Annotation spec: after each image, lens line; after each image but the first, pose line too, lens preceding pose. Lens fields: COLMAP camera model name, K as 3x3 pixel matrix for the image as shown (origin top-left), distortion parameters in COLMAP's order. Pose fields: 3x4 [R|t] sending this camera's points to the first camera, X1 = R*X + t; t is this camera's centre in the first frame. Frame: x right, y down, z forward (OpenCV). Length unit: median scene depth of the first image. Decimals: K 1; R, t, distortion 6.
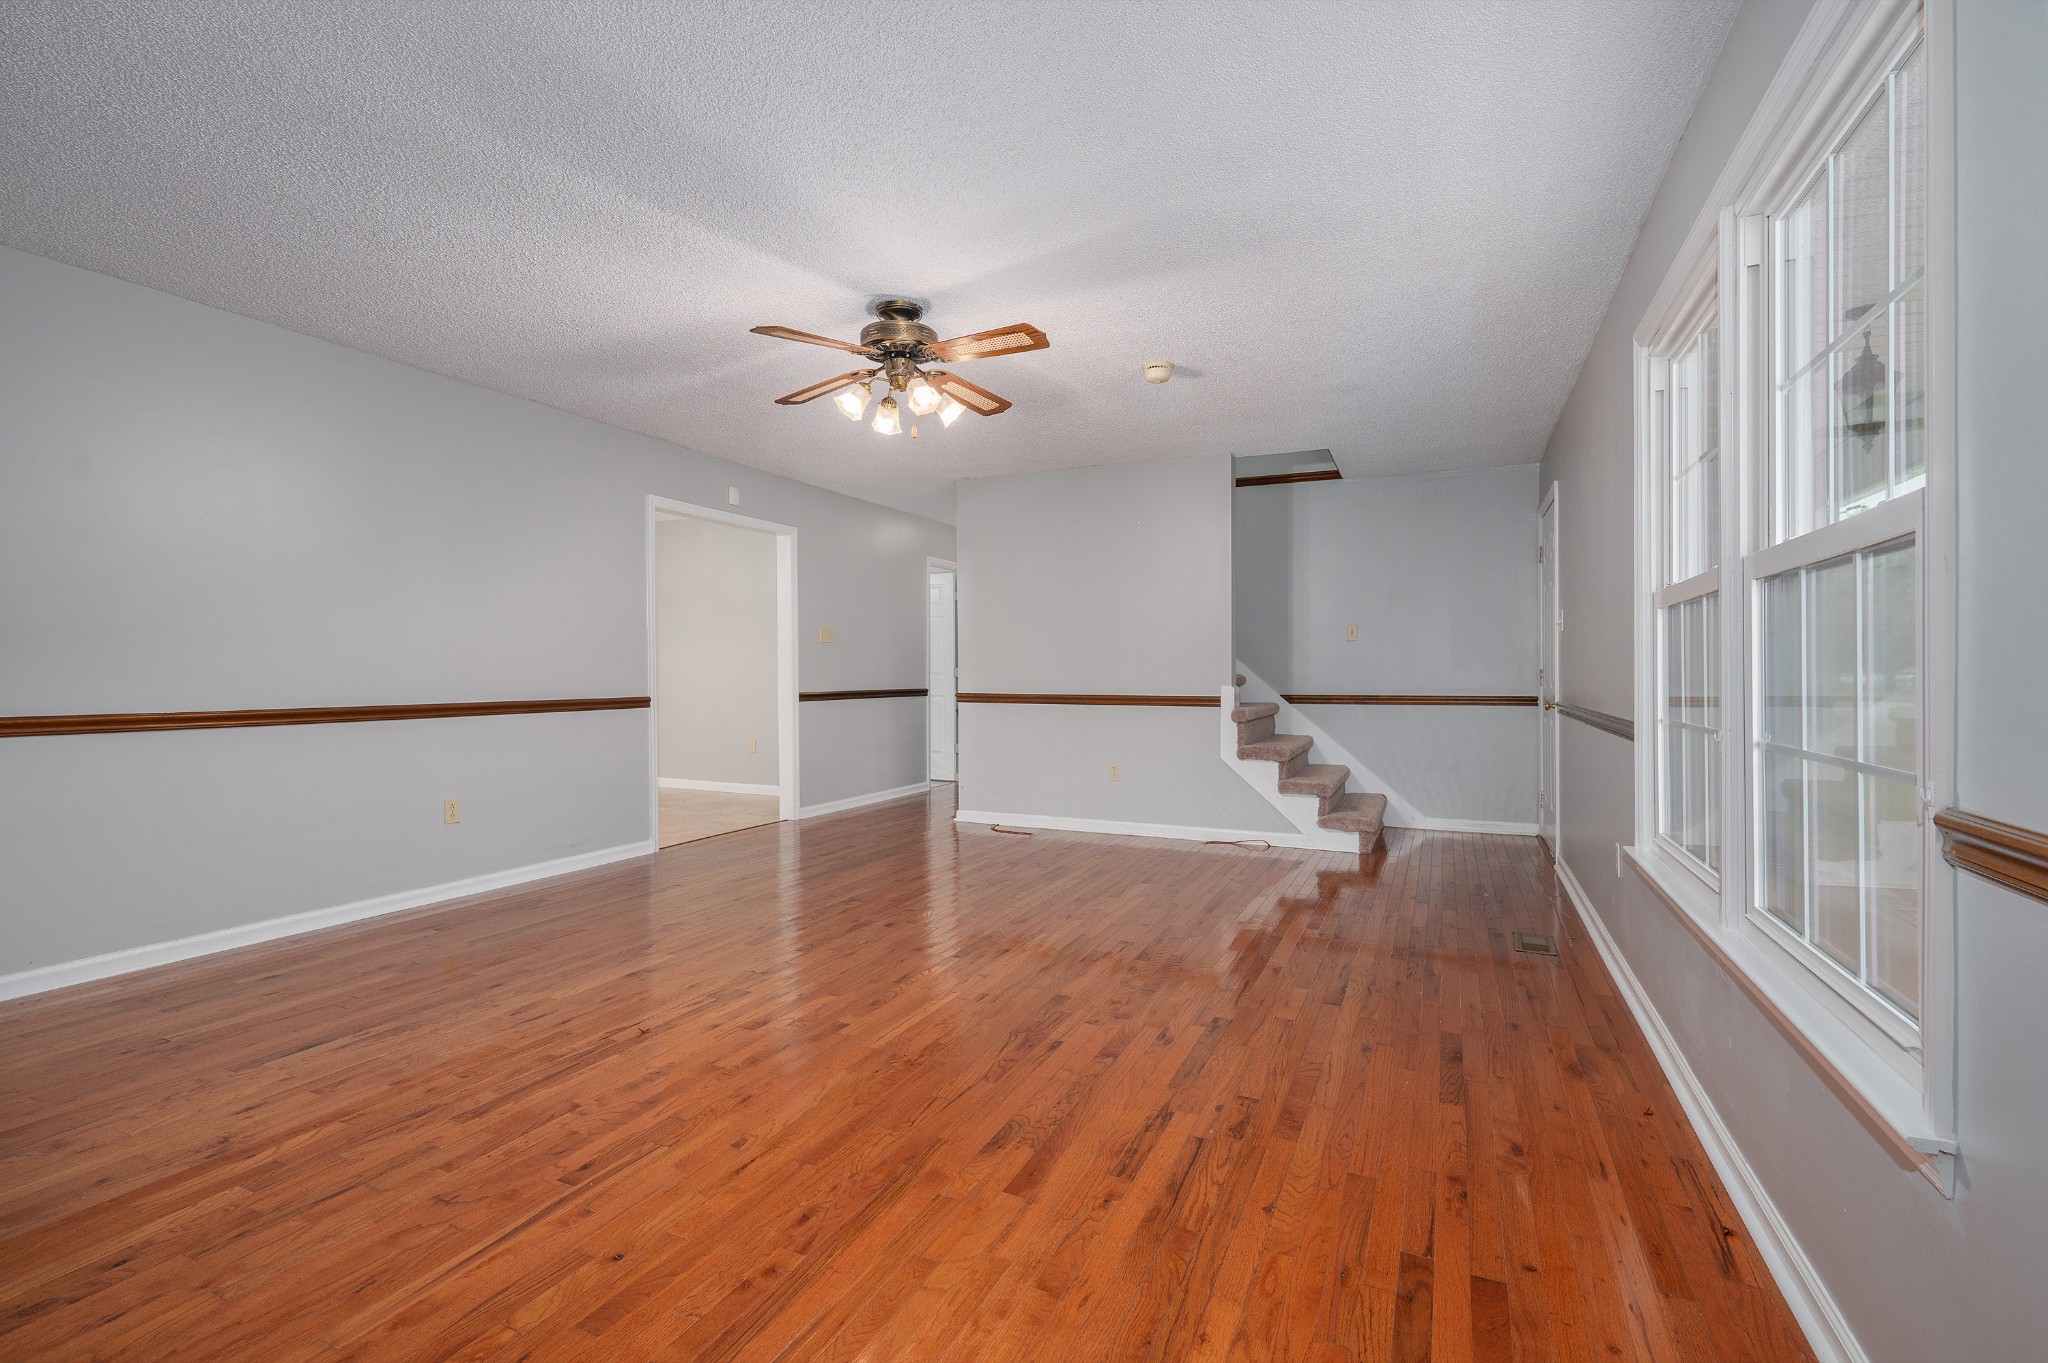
lens RADIAL K [[914.5, 0, 1018.7], [0, 914.5, 676.8], [0, 0, 1]] dist [-0.003226, 0.000845]
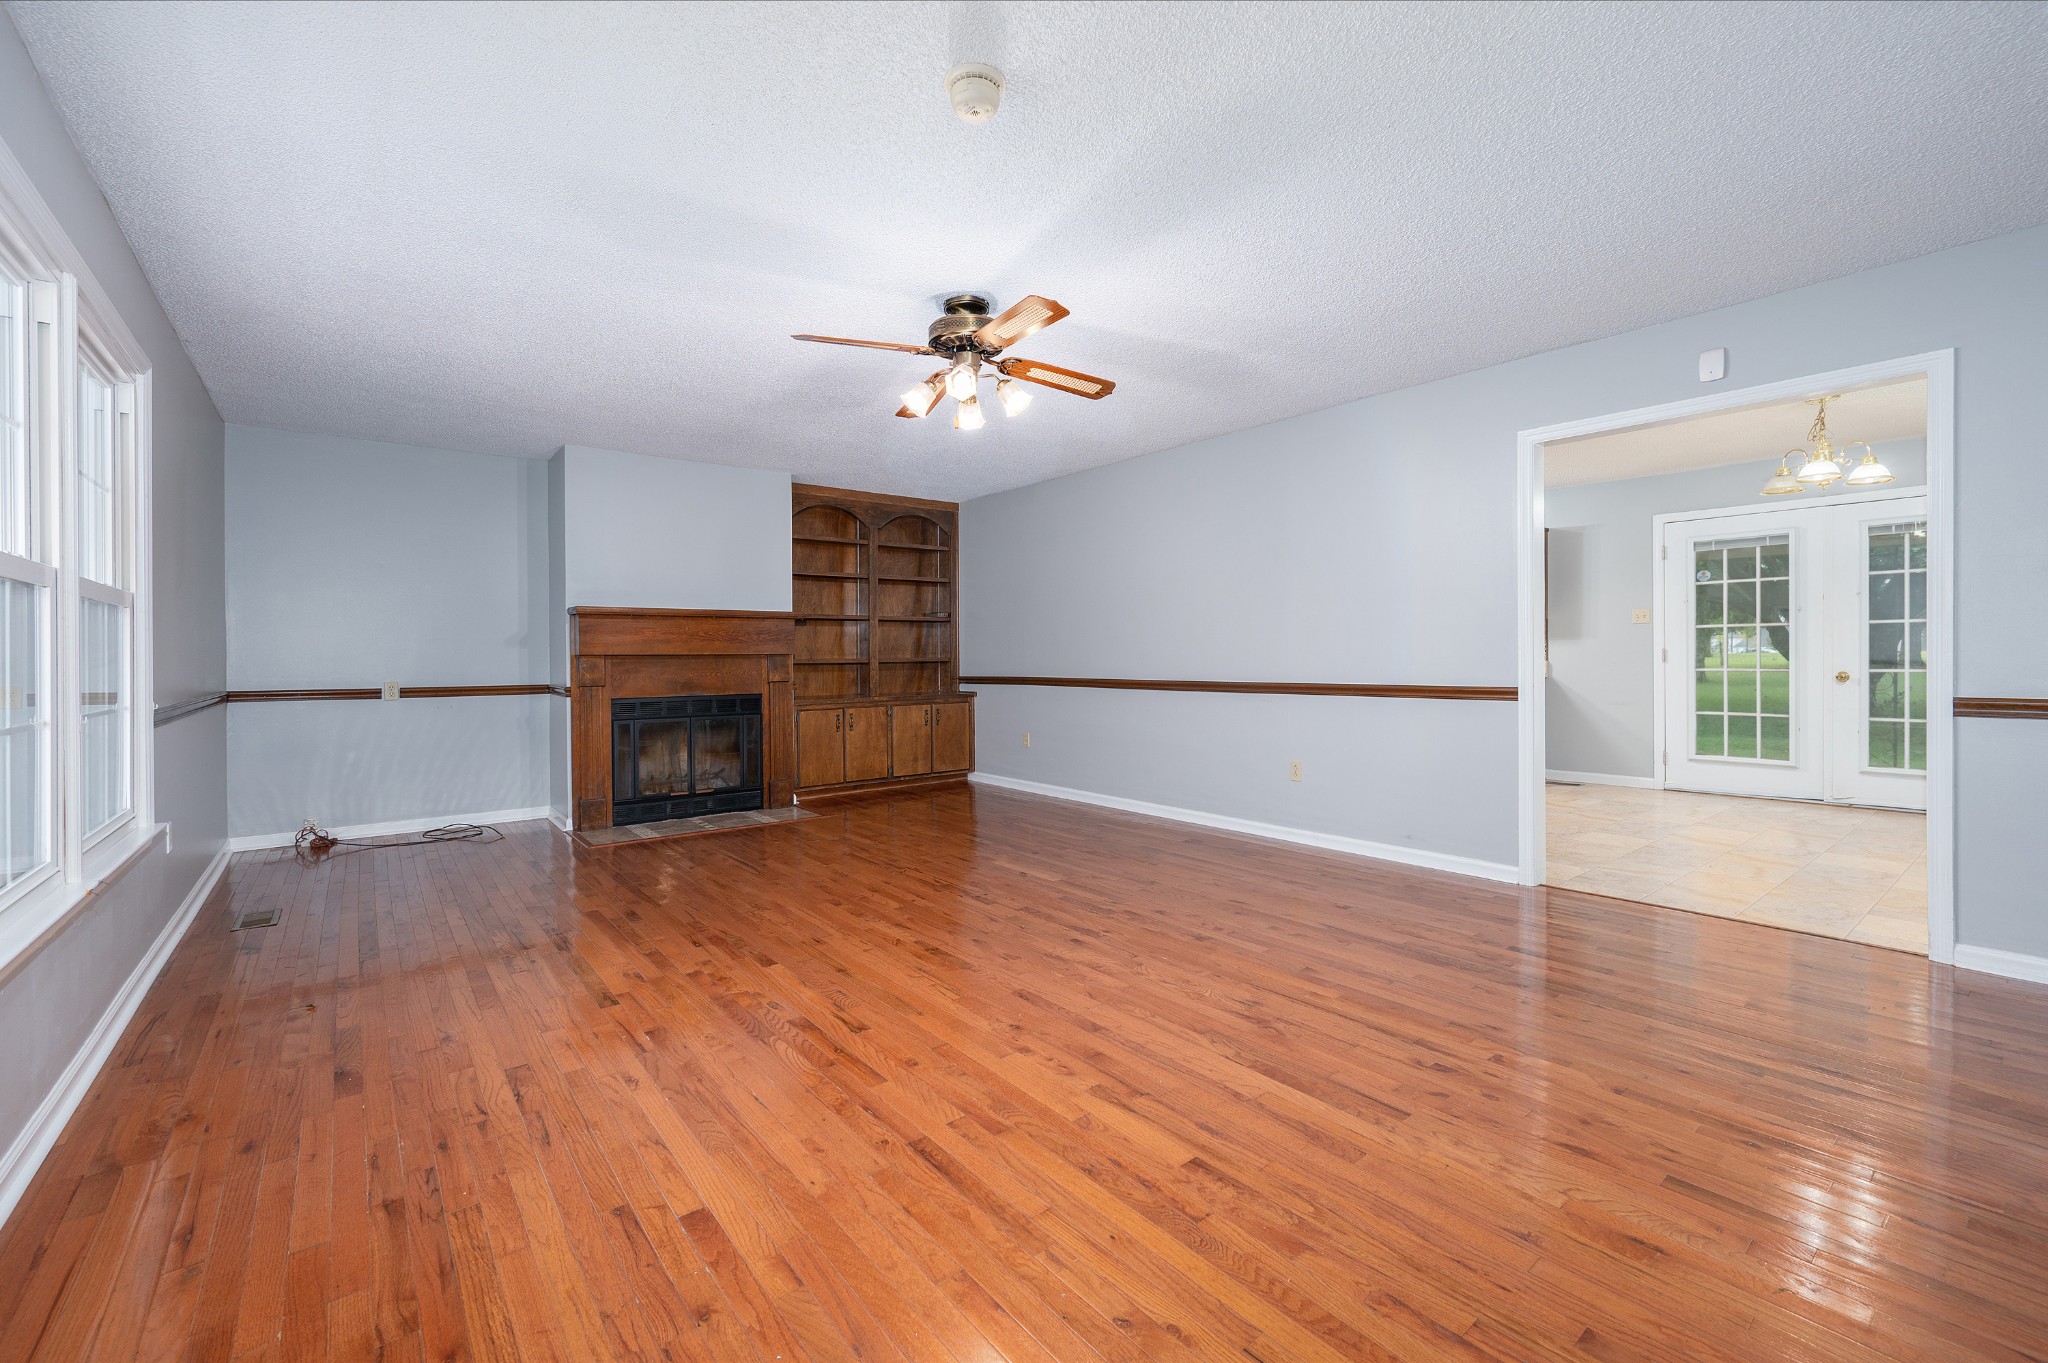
lens RADIAL K [[834.5, 0, 1023.7], [0, 834.5, 664.8], [0, 0, 1]] dist [-0.002454, 0.000001]
pose [[-0.434973, 0.008953, -0.900399, 0.767371], [0.001900, 0.999957, 0.009025, -0.008595], [0.900441, 0.002215, -0.434972, 1.632878]]
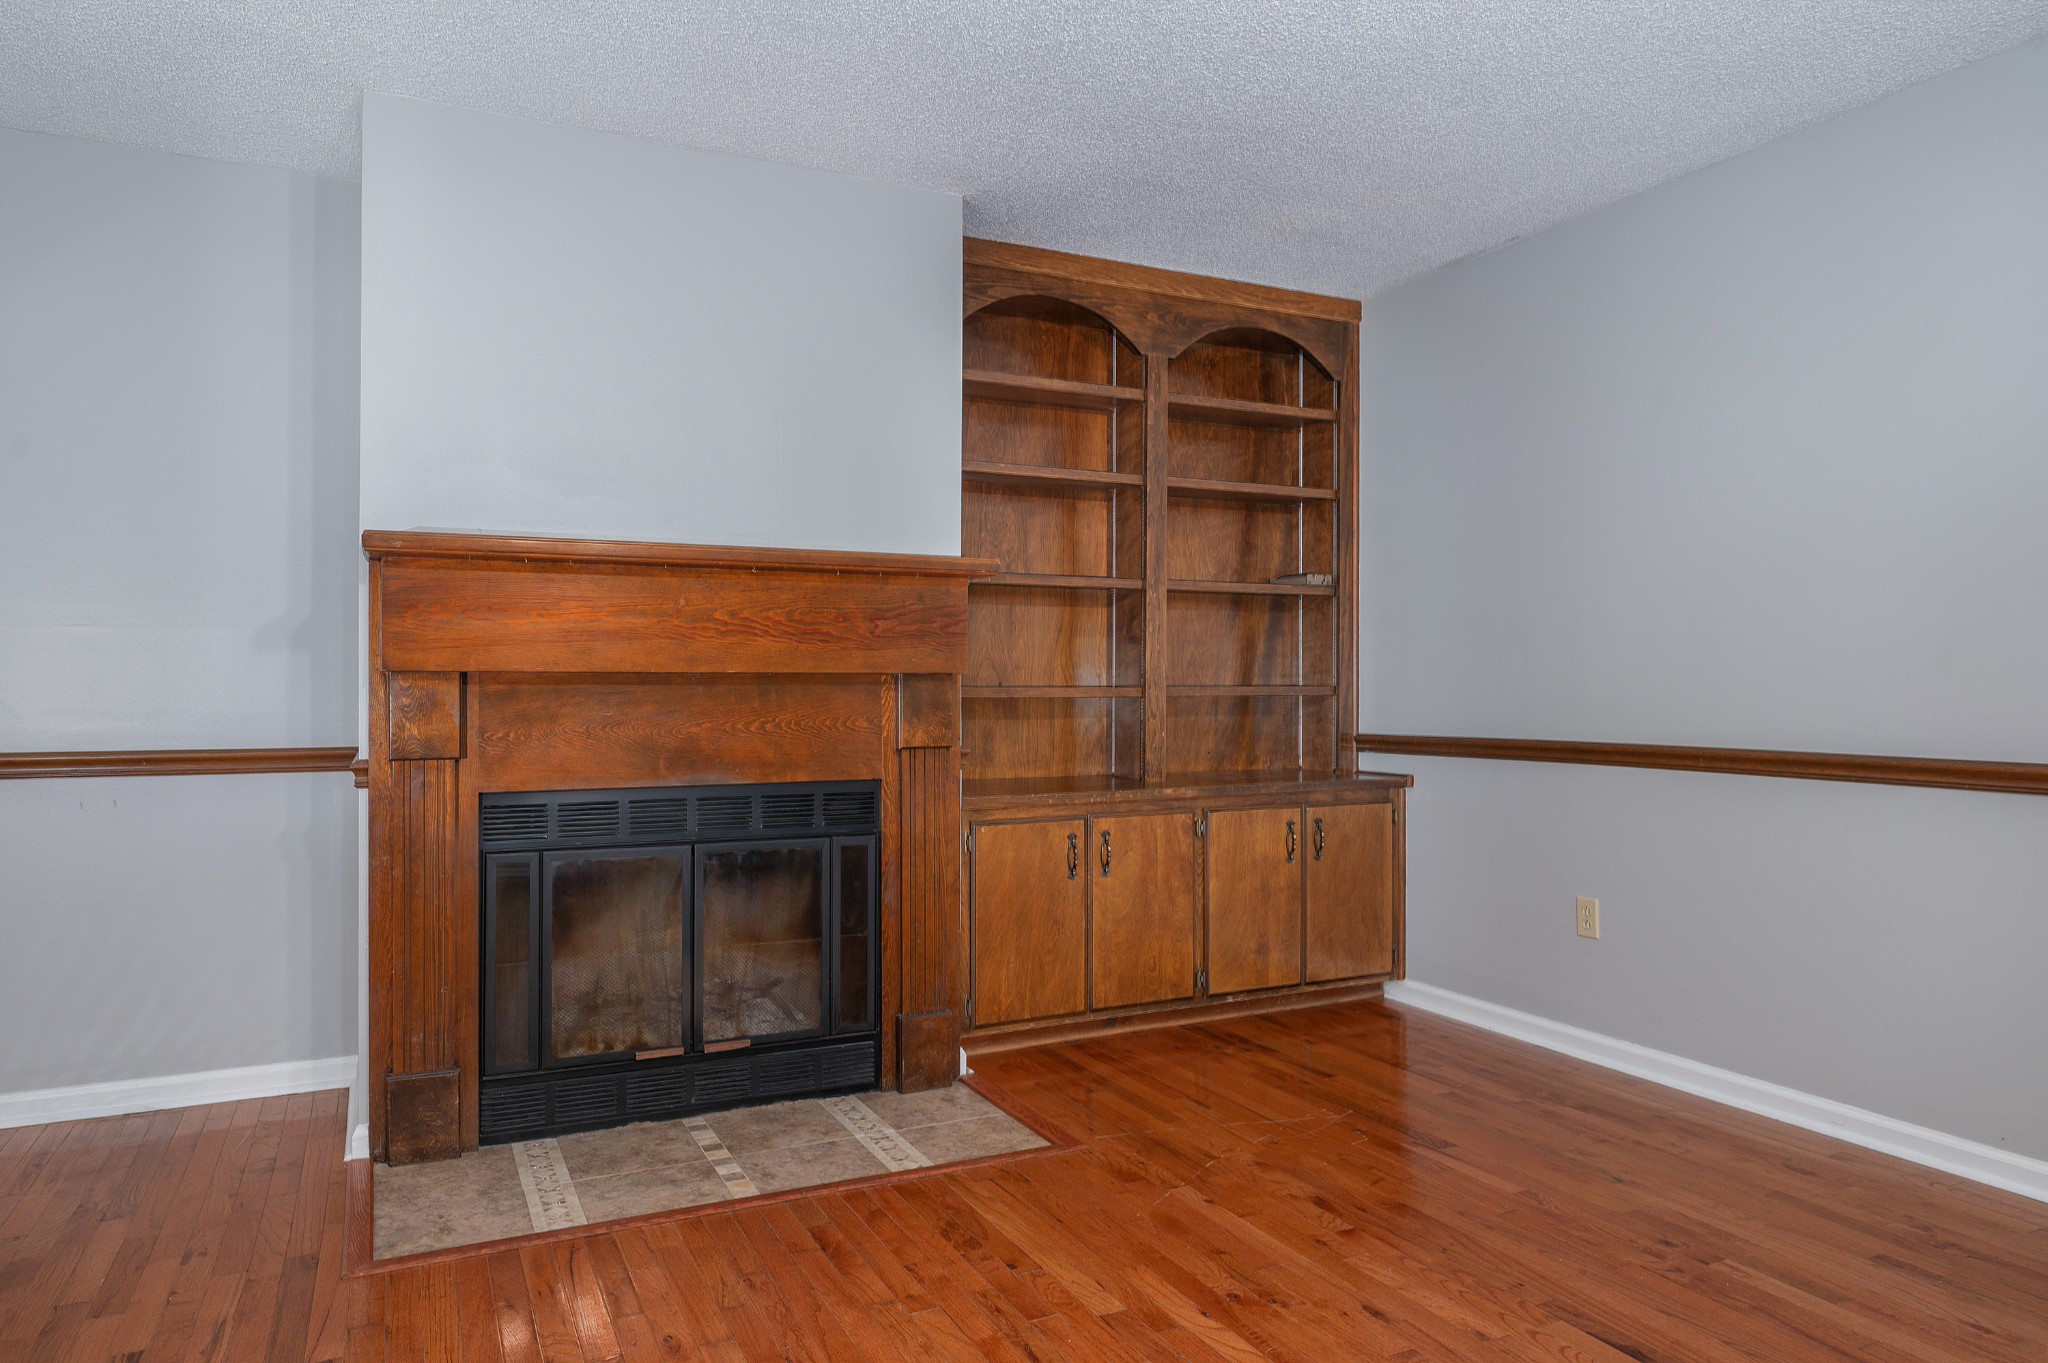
lens RADIAL K [[1292.4, 0, 1008.1], [0, 1292.4, 681.6], [0, 0, 1]] dist [0.002468, 0.000797]
pose [[-0.620461, -0.005648, -0.784217, 0.087239], [-0.006620, 0.999976, -0.001964, -0.008117], [0.784210, 0.003973, -0.620483, 1.013474]]
